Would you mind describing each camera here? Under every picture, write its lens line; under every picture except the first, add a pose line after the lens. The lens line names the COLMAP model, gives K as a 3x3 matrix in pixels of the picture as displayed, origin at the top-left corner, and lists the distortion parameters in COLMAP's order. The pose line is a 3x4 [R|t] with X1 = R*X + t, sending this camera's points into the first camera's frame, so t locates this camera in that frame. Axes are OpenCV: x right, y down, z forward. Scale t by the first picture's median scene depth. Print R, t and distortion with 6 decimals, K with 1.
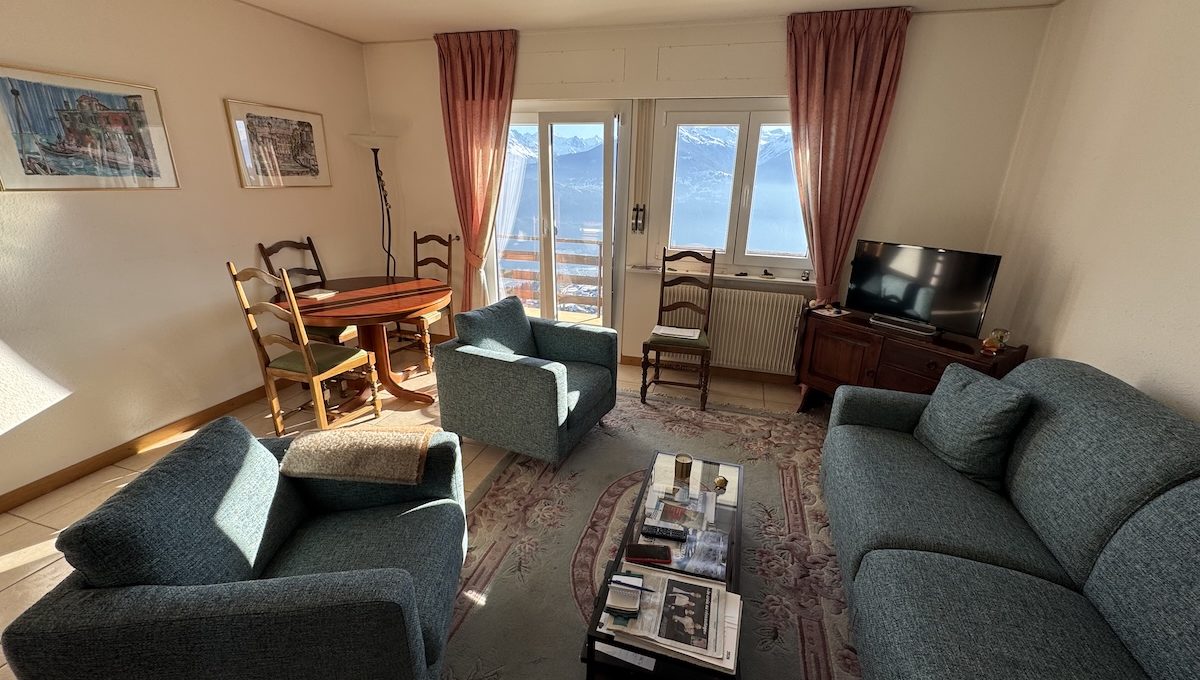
lens RADIAL K [[479.9, 0, 592.5], [0, 479.9, 337.1], [0, 0, 1]] dist [-0.013690, 0.000006]
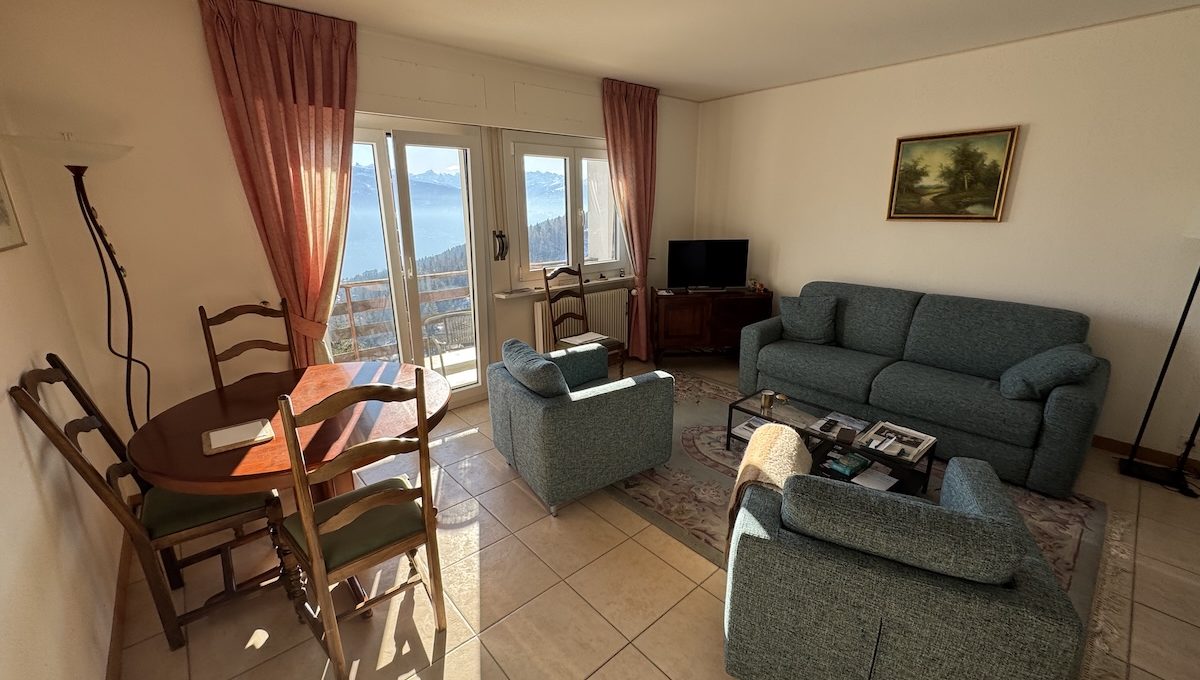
lens RADIAL K [[479.9, 0, 597.3], [0, 479.9, 340.4], [0, 0, 1]] dist [-0.013690, 0.000006]
pose [[0.521769, -0.260473, 0.812349, -0.707227], [0.289258, 0.949854, 0.118774, -0.127936], [-0.802550, 0.173006, 0.570948, 0.326051]]
